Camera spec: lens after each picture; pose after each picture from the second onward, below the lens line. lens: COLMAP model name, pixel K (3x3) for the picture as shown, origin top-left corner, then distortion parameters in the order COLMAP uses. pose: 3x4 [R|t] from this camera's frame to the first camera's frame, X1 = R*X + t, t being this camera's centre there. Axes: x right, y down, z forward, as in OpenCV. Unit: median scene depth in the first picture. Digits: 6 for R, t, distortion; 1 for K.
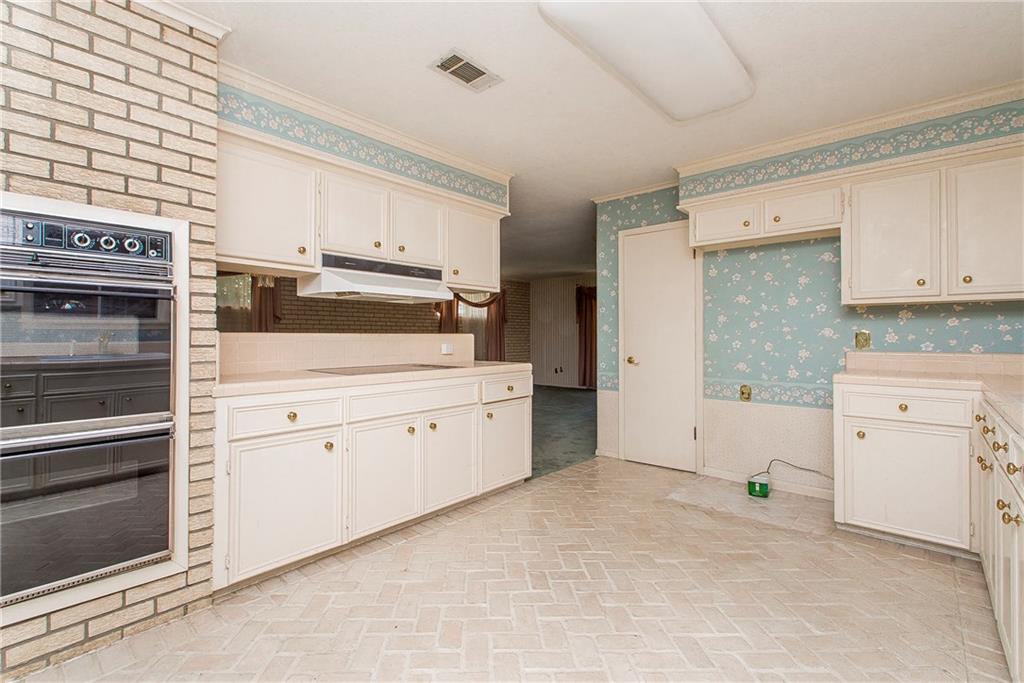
lens RADIAL K [[463.2, 0, 487.0], [0, 463.2, 336.0], [0, 0, 1]] dist [0.000243, -0.008124]
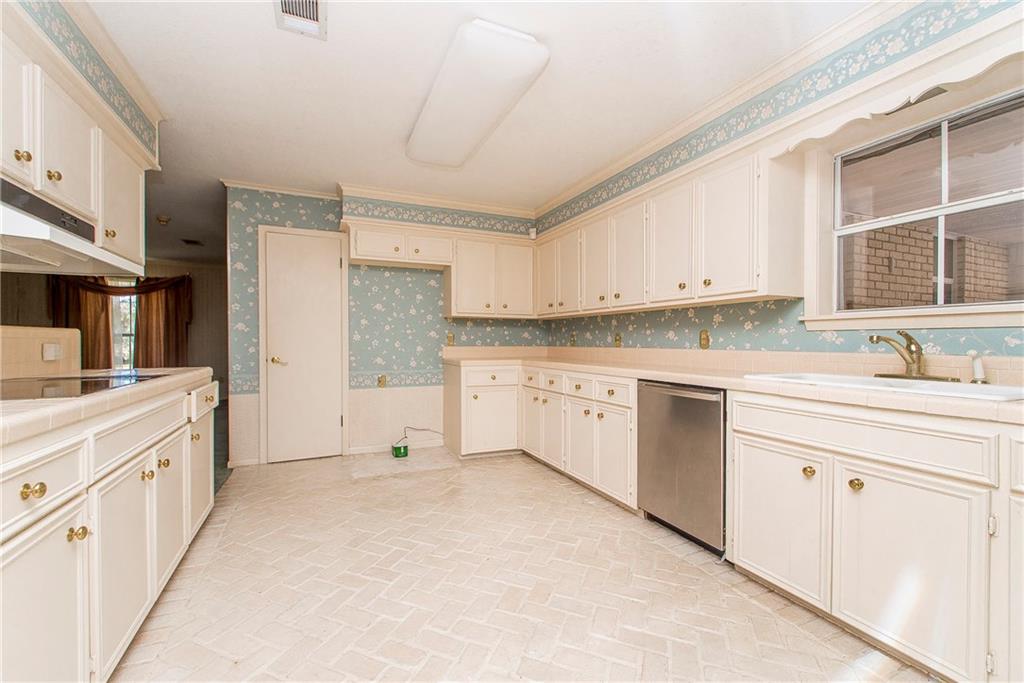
lens RADIAL K [[418.5, 0, 502.9], [0, 418.5, 345.6], [0, 0, 1]] dist [0.002538, -0.004849]
pose [[0.394706, -0.009988, 0.918753, -0.394687], [-0.002823, 0.999923, 0.012083, 0.011757], [-0.918803, -0.007363, 0.394647, 0.257297]]
